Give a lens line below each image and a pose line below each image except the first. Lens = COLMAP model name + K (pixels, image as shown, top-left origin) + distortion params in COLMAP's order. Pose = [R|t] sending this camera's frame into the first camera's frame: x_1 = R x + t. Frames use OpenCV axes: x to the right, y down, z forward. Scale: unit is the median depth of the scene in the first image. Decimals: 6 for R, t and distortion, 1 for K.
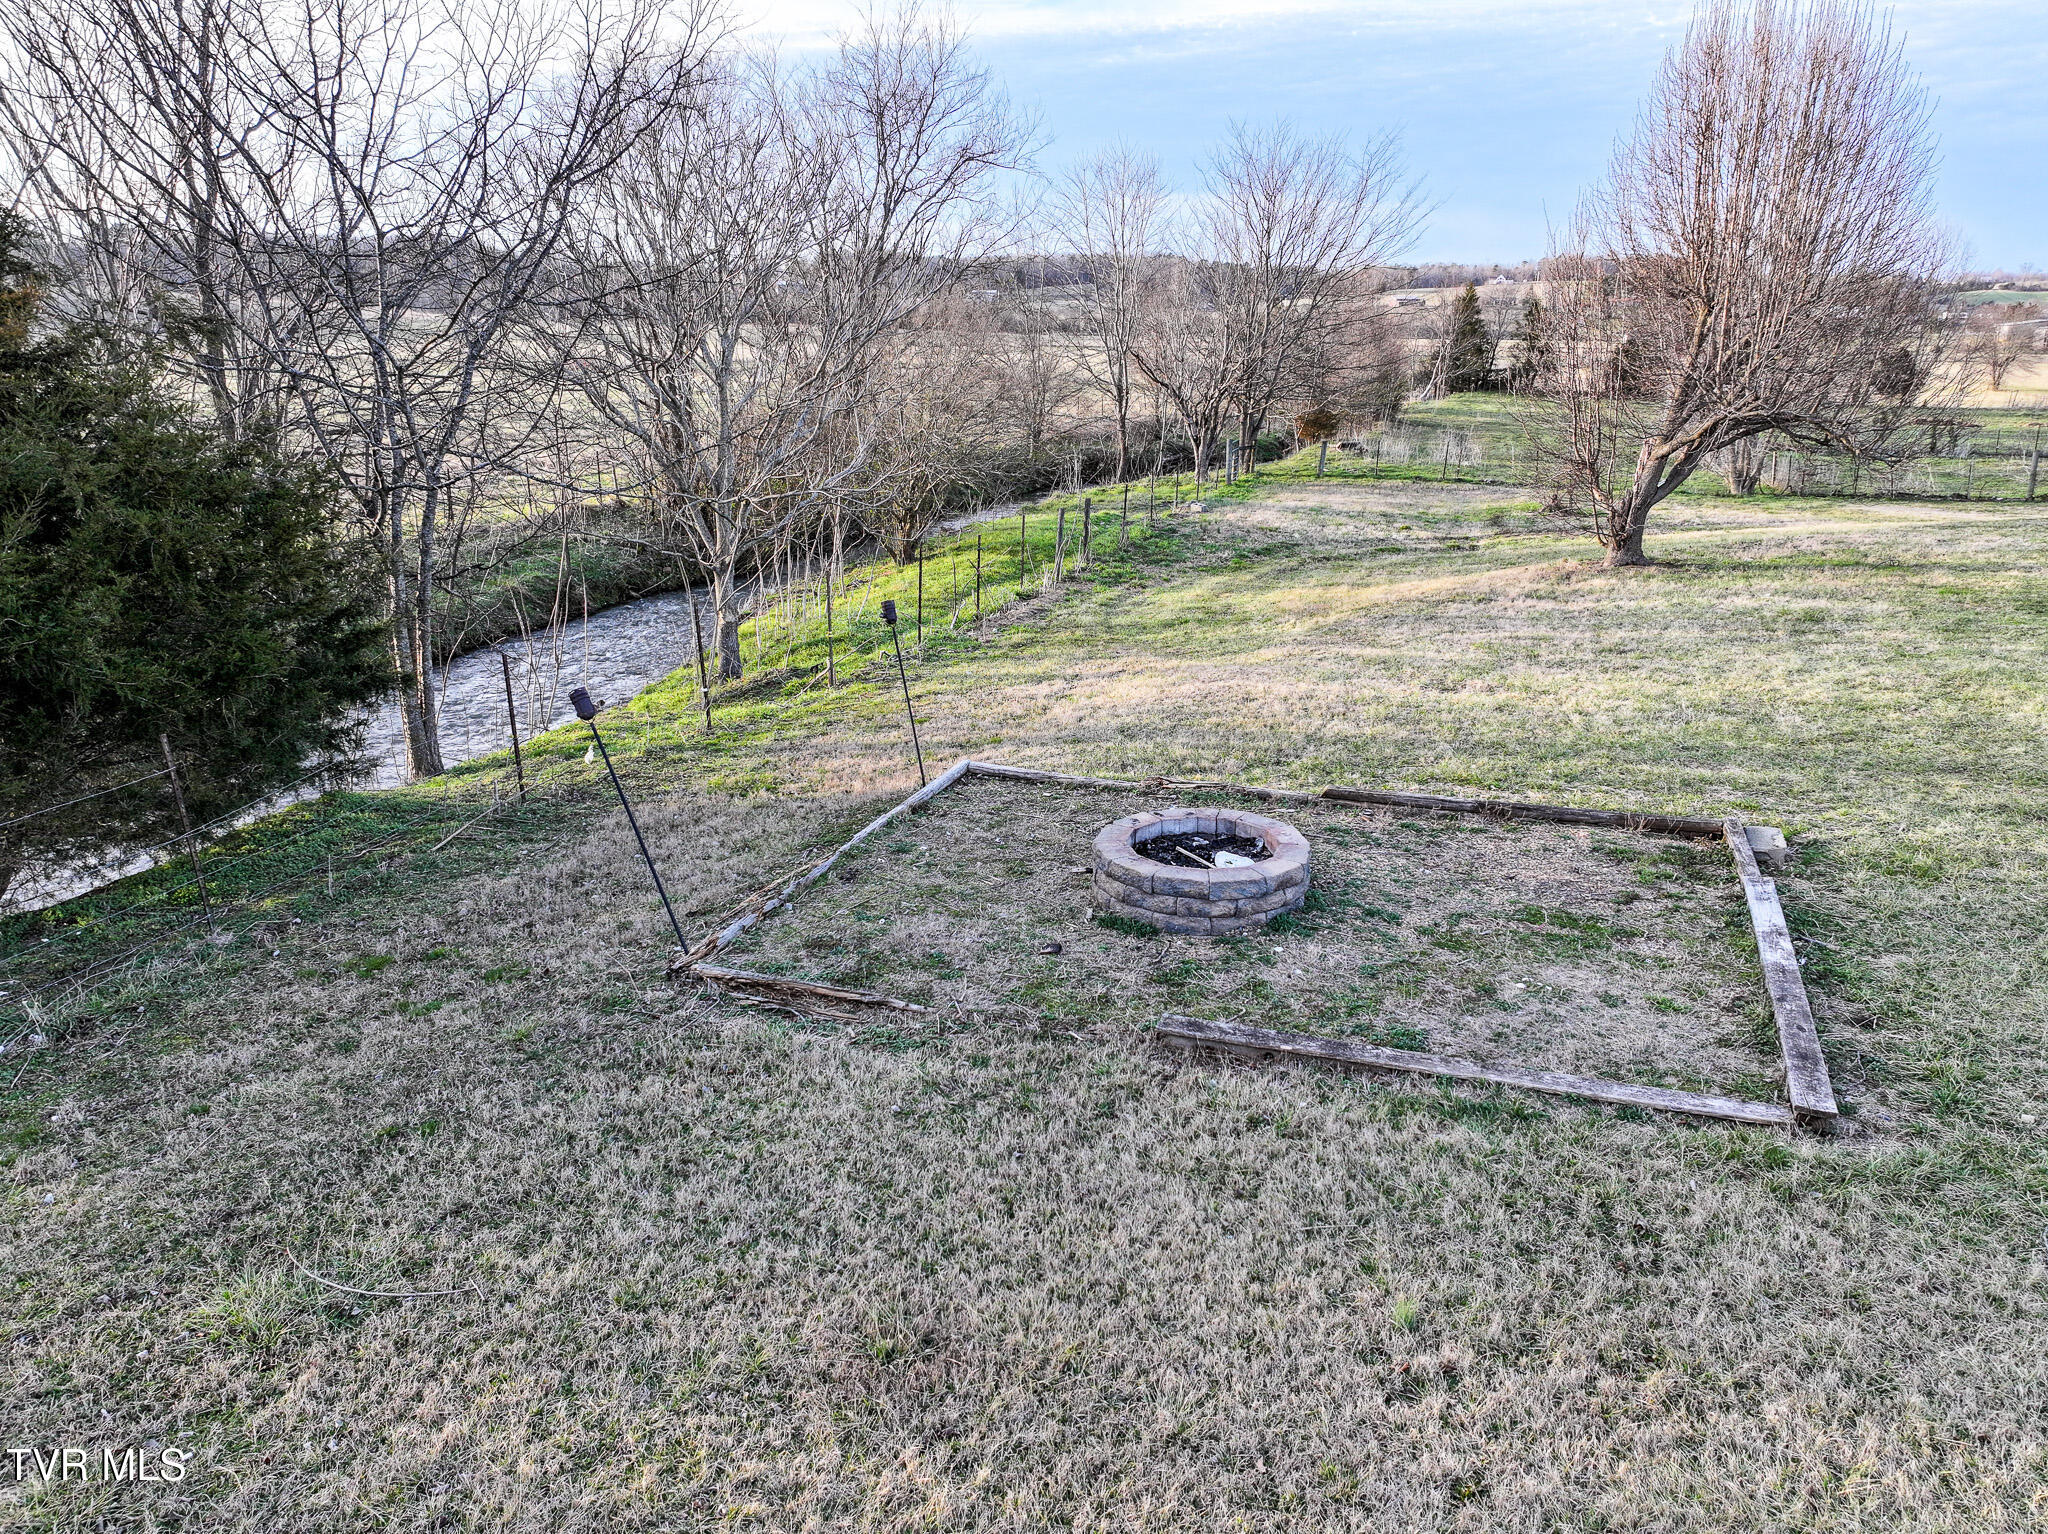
lens RADIAL K [[1436.9, 0, 1031.3], [0, 1436.9, 758.5], [0, 0, 1]] dist [-0.001856, 0.012322]
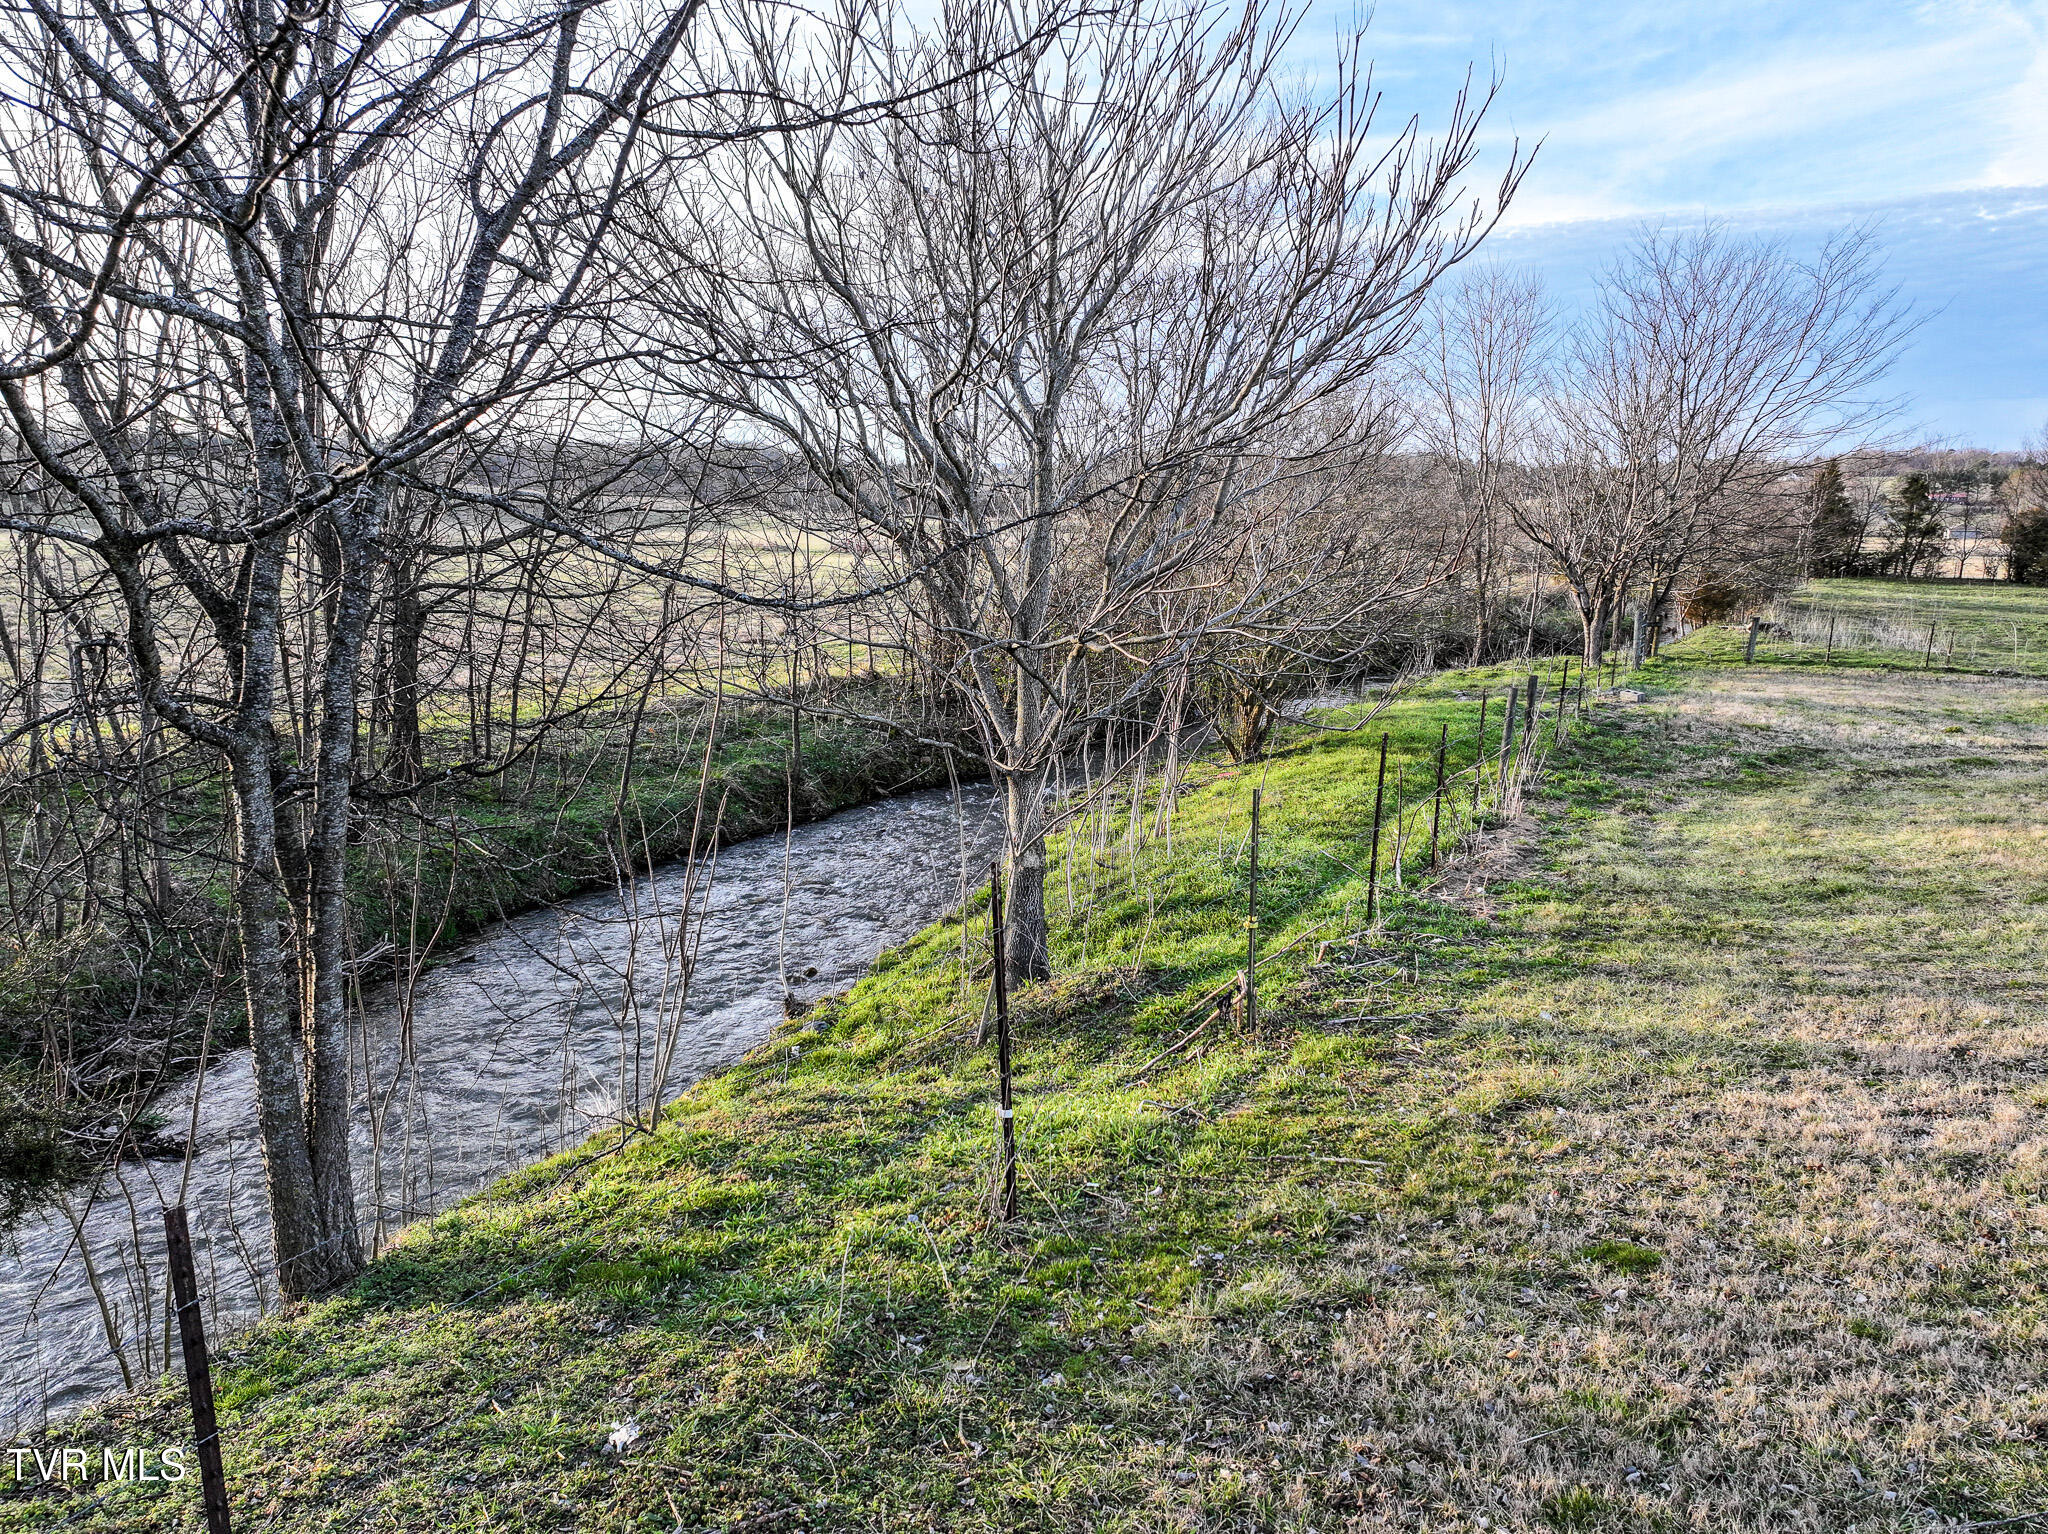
lens RADIAL K [[1436.9, 0, 1031.3], [0, 1436.9, 758.5], [0, 0, 1]] dist [-0.001856, 0.012322]
pose [[0.984544, 0.028942, -0.172731, -0.070227], [-0.051182, 0.990743, -0.125729, -0.041059], [0.167493, 0.132626, 0.976912, 0.277338]]
